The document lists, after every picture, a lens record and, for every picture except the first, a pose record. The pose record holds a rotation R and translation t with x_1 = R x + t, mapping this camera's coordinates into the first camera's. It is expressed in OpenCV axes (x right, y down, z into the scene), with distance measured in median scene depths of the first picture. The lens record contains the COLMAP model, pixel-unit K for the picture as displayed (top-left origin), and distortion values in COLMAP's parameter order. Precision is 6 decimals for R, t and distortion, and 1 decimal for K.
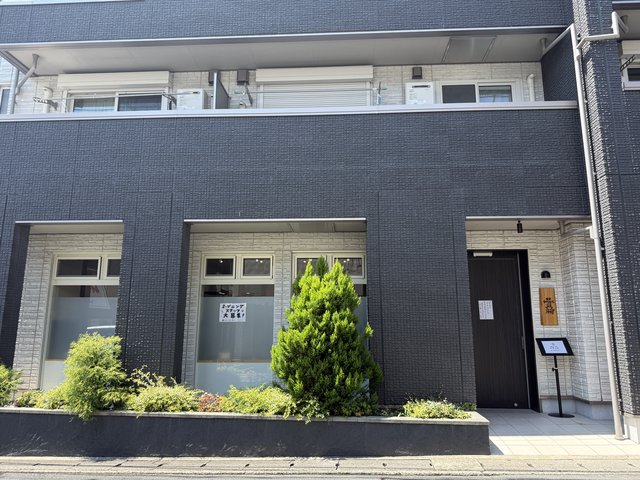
lens RADIAL K [[448.8, 0, 320.0], [0, 448.8, 240.0], [0, 0, 1]] dist [0.004805, -0.002738]
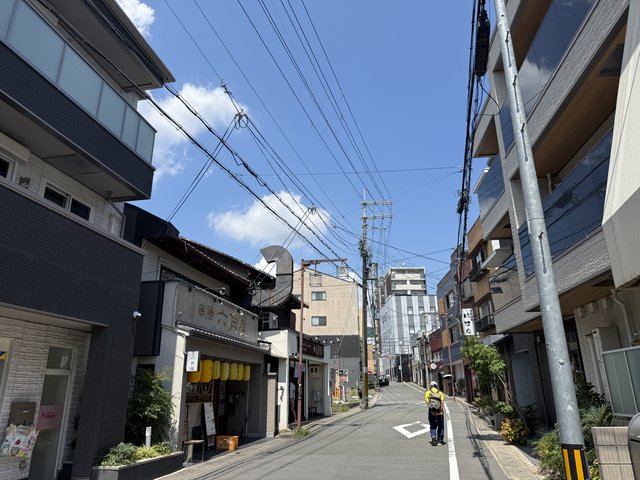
lens RADIAL K [[448.8, 0, 320.0], [0, 448.8, 240.0], [0, 0, 1]] dist [0.004805, -0.002738]
pose [[0.148373, 0.308530, 0.939571, -0.861965], [-0.175774, 0.943187, -0.281960, -0.009048], [-0.973185, -0.123317, 0.194175, 0.105236]]
